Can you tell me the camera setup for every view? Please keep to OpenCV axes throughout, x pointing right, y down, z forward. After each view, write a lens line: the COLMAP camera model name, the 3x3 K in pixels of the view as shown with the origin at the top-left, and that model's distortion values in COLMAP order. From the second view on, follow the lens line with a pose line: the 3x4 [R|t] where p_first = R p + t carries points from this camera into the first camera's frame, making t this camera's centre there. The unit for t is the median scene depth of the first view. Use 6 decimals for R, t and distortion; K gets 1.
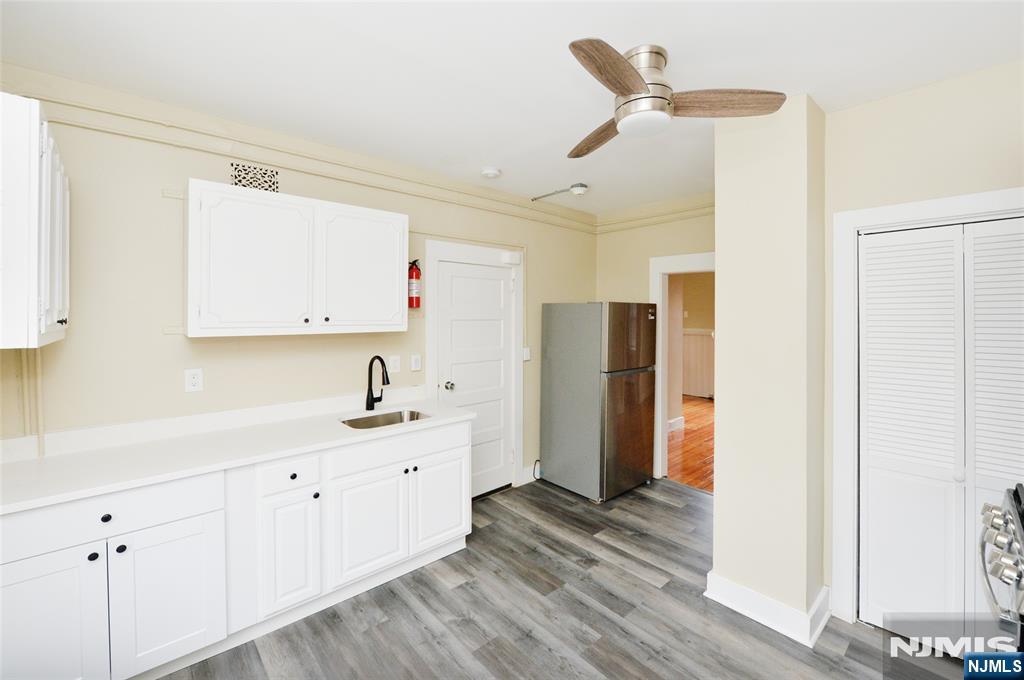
lens RADIAL K [[426.9, 0, 516.3], [0, 426.9, 304.5], [0, 0, 1]] dist [-0.002309, -0.000481]
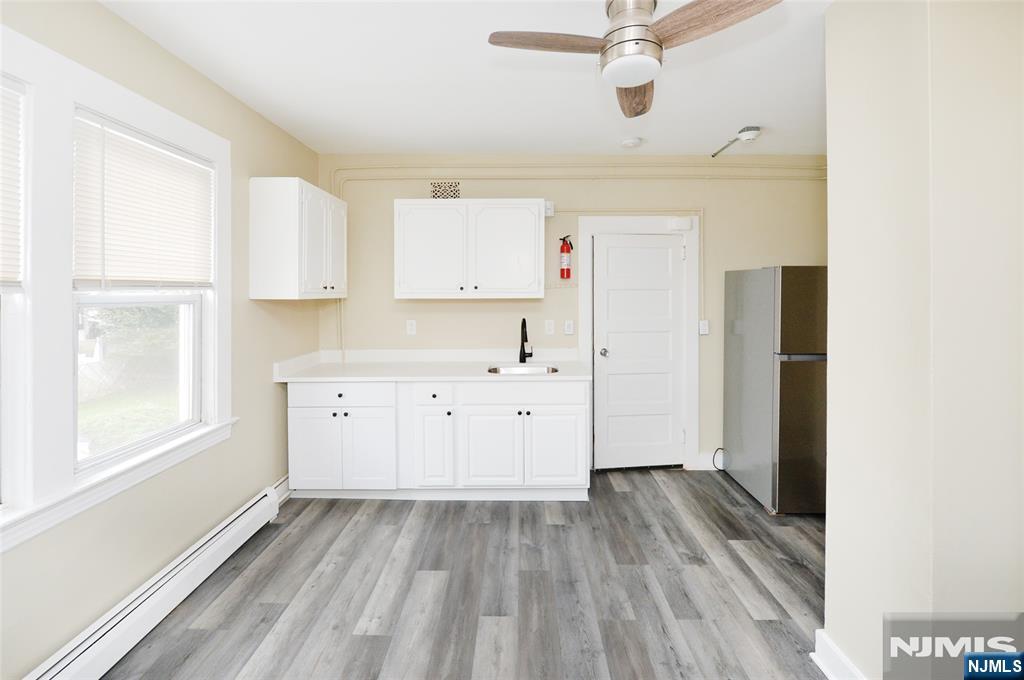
lens RADIAL K [[420.3, 0, 515.5], [0, 420.3, 279.4], [0, 0, 1]] dist [-0.000236, -0.000103]
pose [[0.740984, -0.021275, -0.671186, 0.487471], [0.018478, 0.999766, -0.011291, 0.024110], [0.671269, -0.004036, 0.741203, 0.103685]]
